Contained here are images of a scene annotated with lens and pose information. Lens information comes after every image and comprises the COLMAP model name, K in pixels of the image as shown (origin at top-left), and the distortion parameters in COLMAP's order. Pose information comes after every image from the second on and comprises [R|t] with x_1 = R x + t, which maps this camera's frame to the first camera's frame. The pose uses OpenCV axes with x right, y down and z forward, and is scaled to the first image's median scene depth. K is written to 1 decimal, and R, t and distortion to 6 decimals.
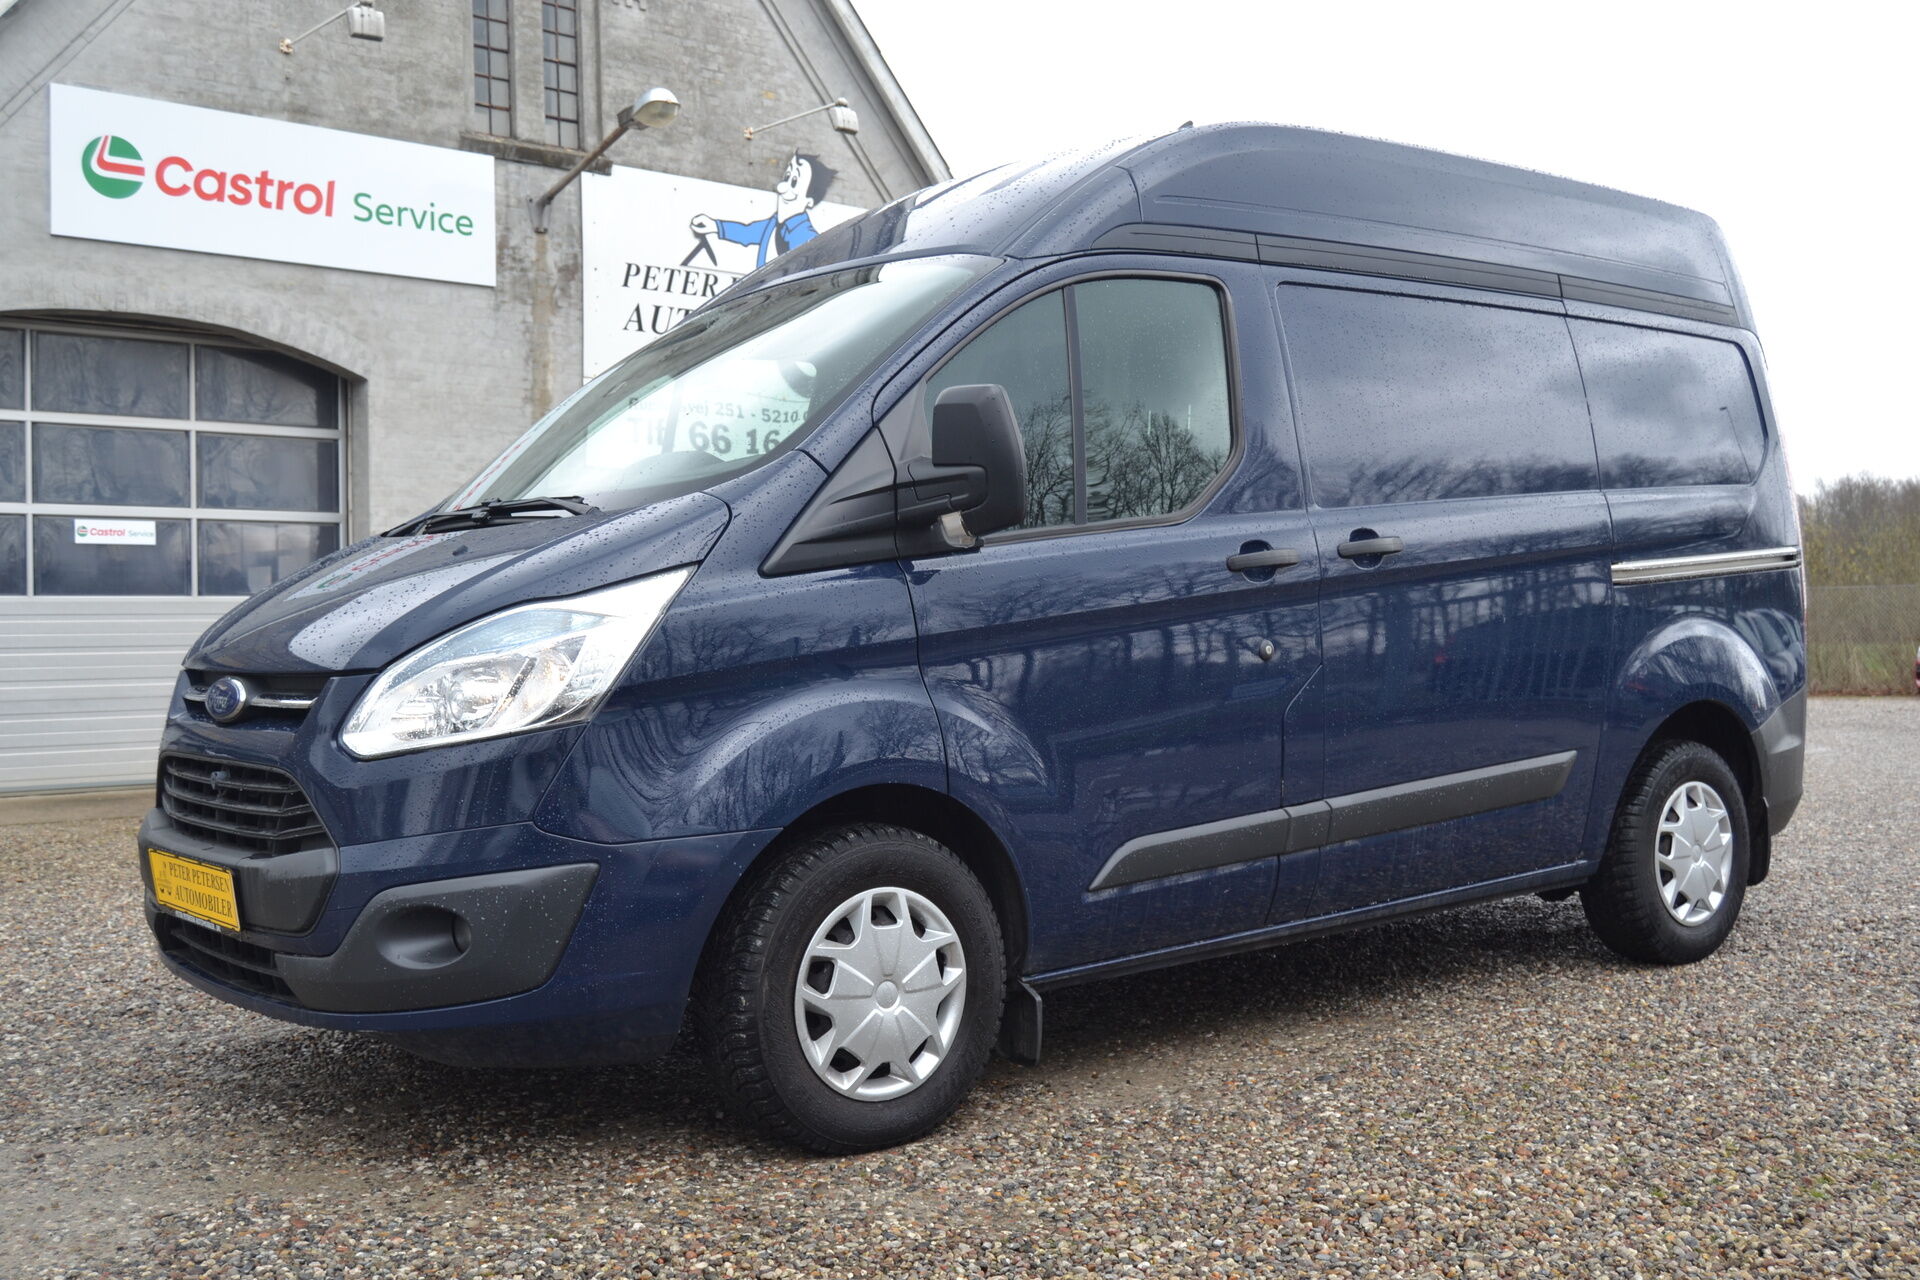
lens RADIAL K [[2001.4, 0, 962.9], [0, 2001.4, 632.0], [0, 0, 1]] dist [-0.071084, 0.025487]
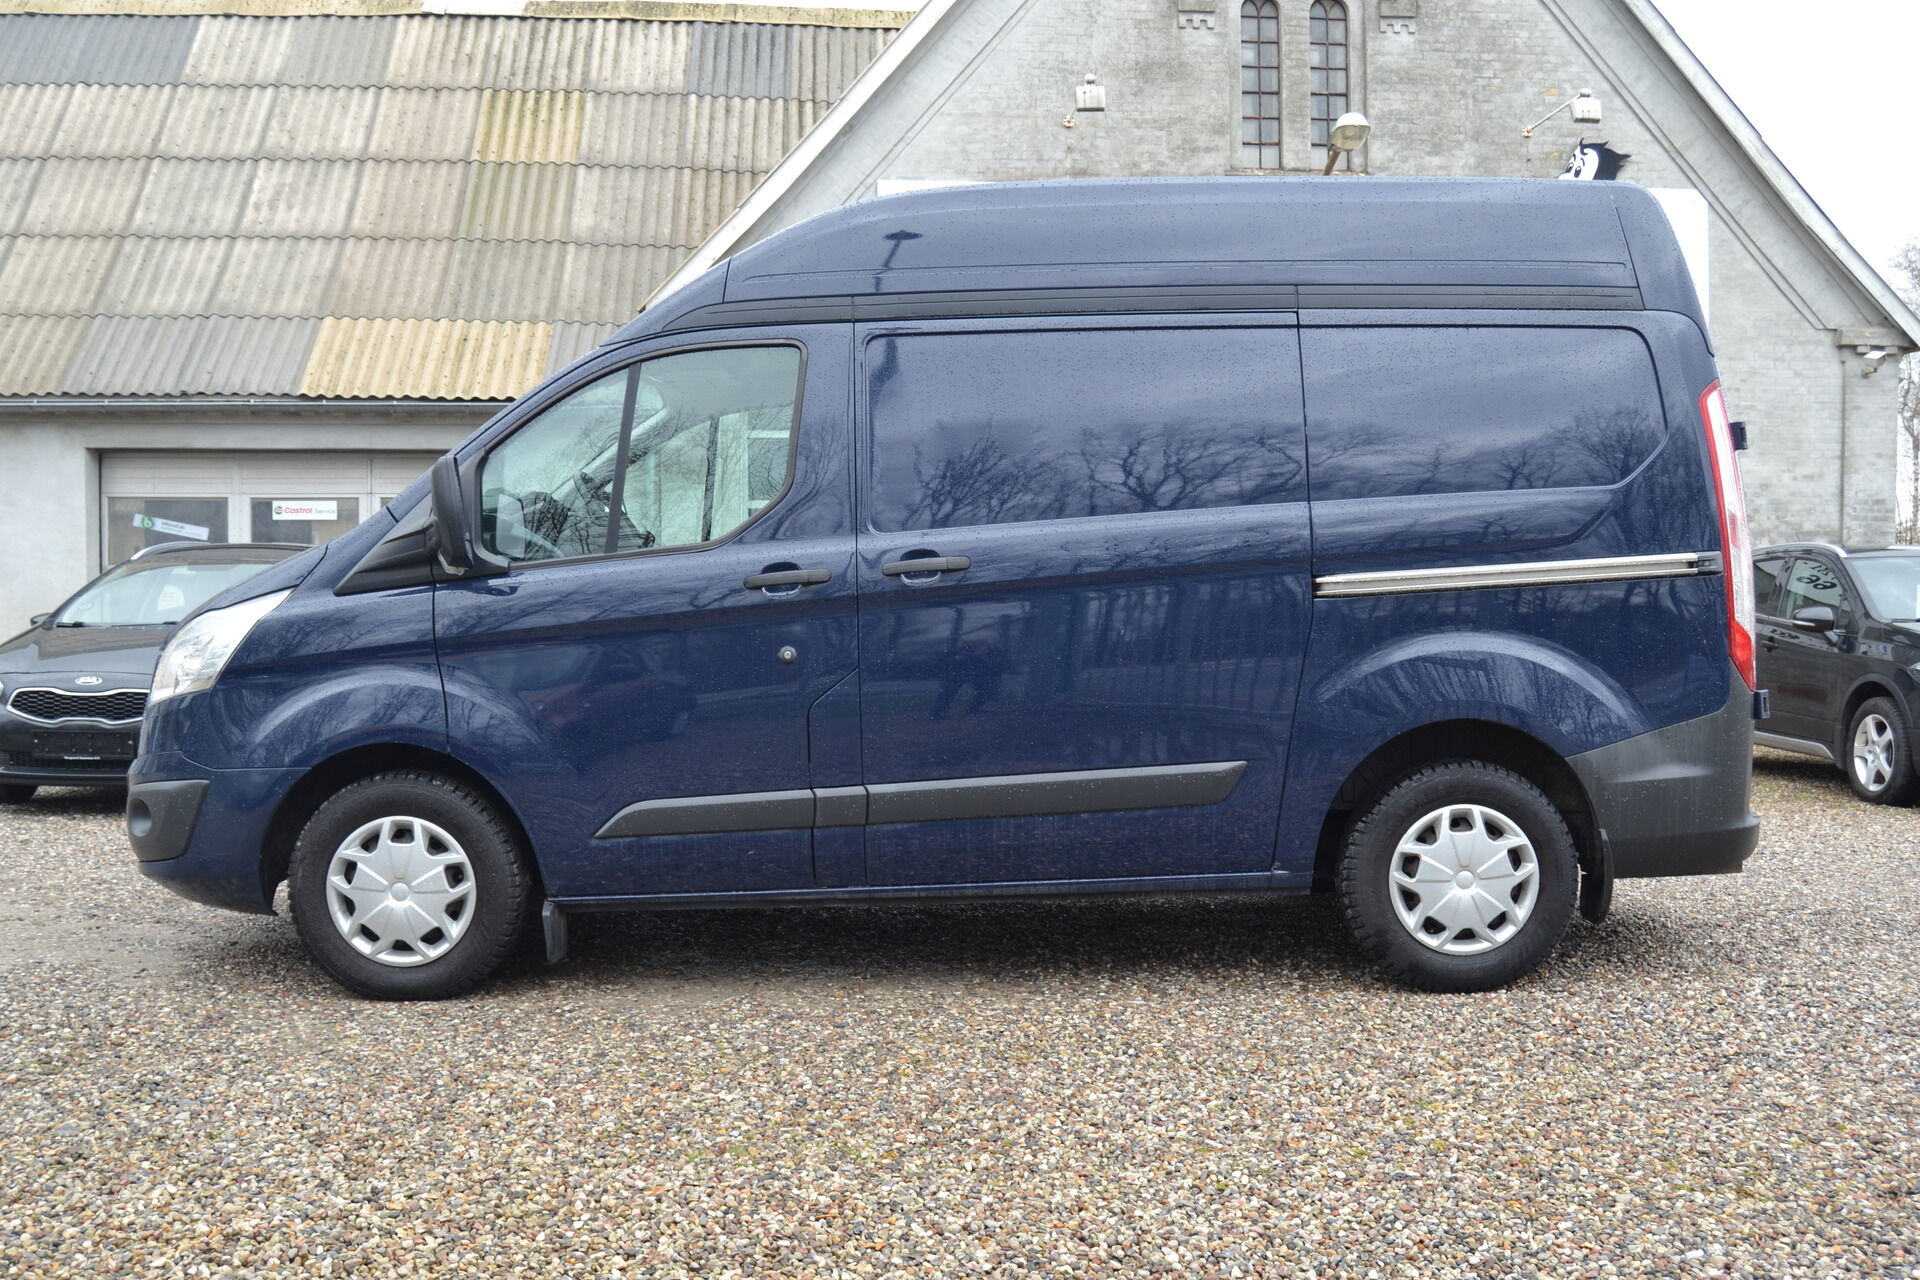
lens RADIAL K [[1817.9, 0, 960.0], [0, 1817.9, 640.0], [0, 0, 1]] dist [-0.064559, 0.009194]
pose [[0.775159, 0.031366, -0.630988, 0.307164], [-0.011497, 0.999302, 0.035551, -0.013251], [0.631662, -0.020303, 0.774978, 0.076178]]
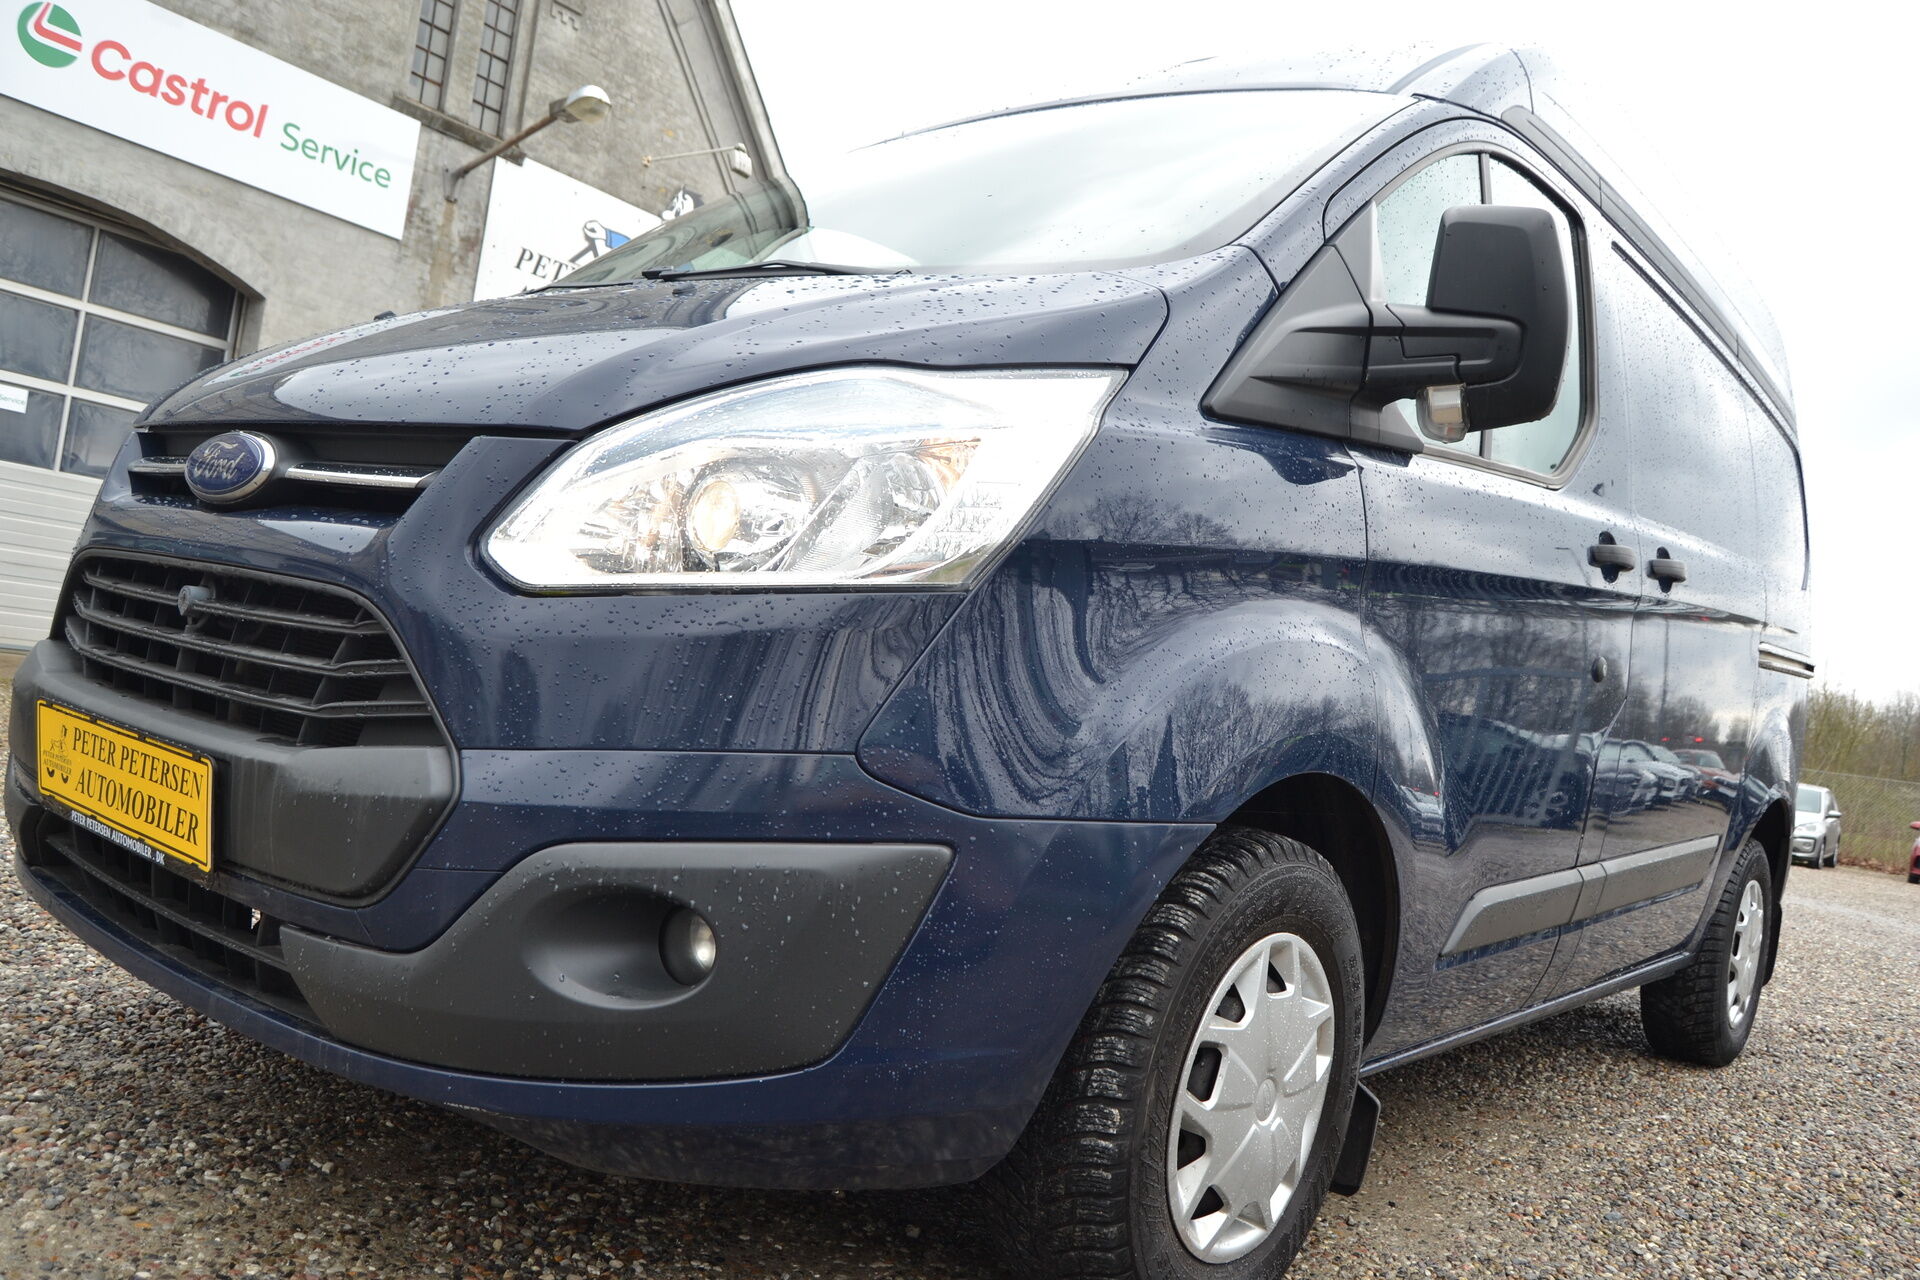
lens RADIAL K [[1518.7, 0, 957.8], [0, 1518.7, 647.7], [0, 0, 1]] dist [-0.097559, 0.043527]
pose [[0.966729, 0.159885, 0.199678, -0.071667], [-0.157376, 0.987128, -0.028480, 0.019254], [-0.201662, -0.003892, 0.979448, 0.155589]]
